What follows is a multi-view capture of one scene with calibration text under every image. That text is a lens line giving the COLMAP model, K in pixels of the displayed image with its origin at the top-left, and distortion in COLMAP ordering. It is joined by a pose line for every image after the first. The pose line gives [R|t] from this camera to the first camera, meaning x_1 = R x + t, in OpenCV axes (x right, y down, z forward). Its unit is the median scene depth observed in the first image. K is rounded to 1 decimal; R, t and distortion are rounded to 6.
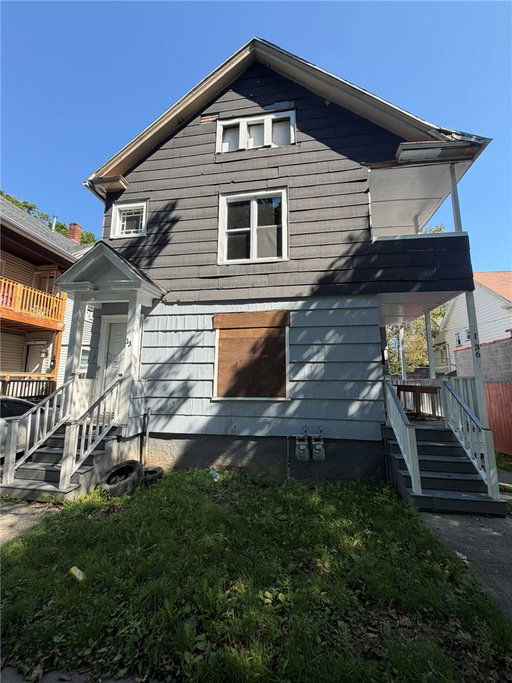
lens RADIAL K [[272.4, 0, 258.8], [0, 272.4, 342.3], [0, 0, 1]] dist [0.000787, -0.000338]
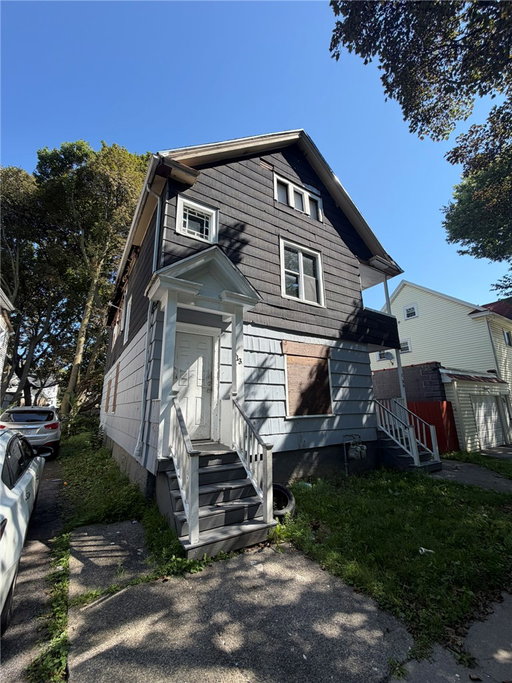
lens RADIAL K [[272.4, 0, 262.3], [0, 272.4, 340.6], [0, 0, 1]] dist [0.000787, -0.000338]
pose [[0.747693, 0.141501, 0.648793, -0.967708], [-0.084046, 0.989341, -0.118916, 0.037537], [-0.658704, 0.034385, 0.751616, 0.221033]]
